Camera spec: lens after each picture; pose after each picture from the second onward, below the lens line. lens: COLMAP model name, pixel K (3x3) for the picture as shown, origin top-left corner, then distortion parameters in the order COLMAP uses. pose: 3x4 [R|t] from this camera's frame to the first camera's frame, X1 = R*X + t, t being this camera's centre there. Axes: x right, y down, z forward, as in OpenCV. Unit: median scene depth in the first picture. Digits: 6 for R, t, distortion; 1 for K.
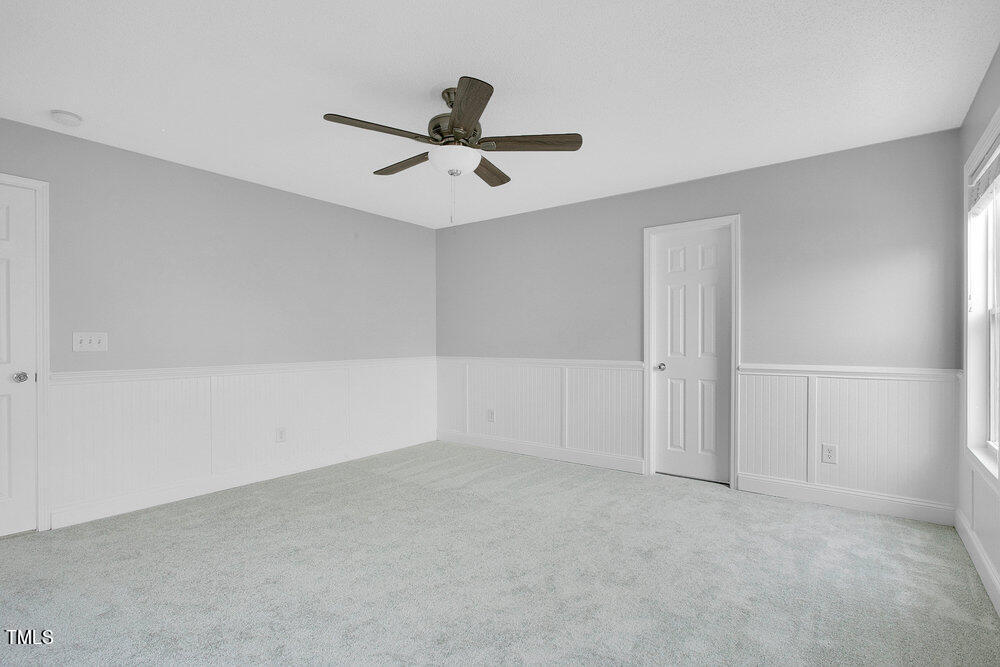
lens RADIAL K [[466.1, 0, 504.4], [0, 466.1, 356.3], [0, 0, 1]] dist [-0.001320, -0.000071]
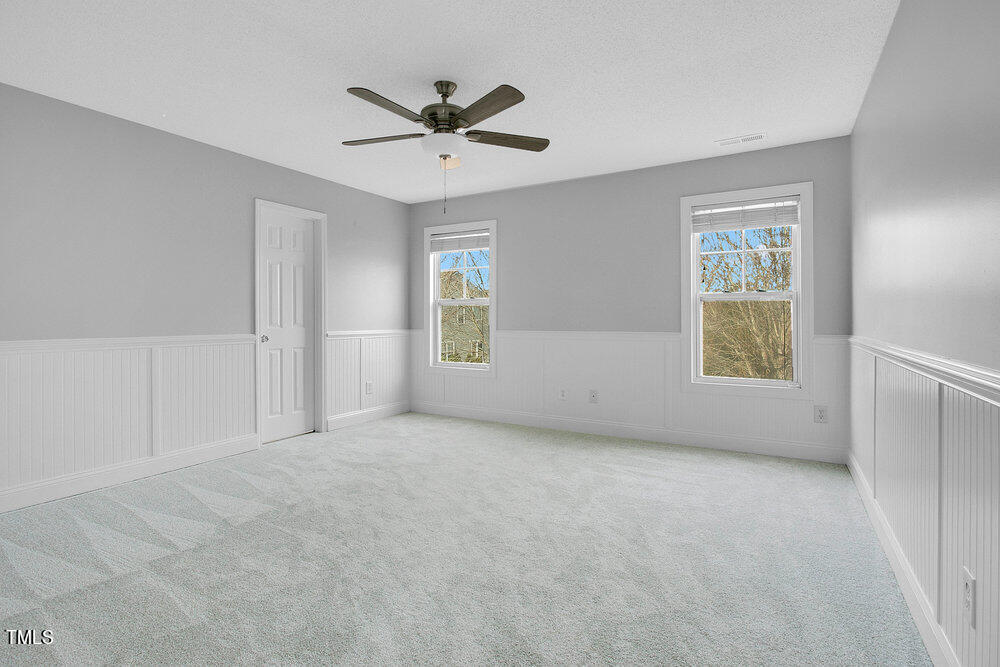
lens RADIAL K [[493.8, 0, 497.3], [0, 493.8, 329.5], [0, 0, 1]] dist [-0.037267, 0.000107]
pose [[-0.111734, -0.025438, 0.993412, -0.819584], [0.024941, 0.999286, 0.028394, -0.015311], [-0.993425, 0.027949, -0.111020, 0.646511]]
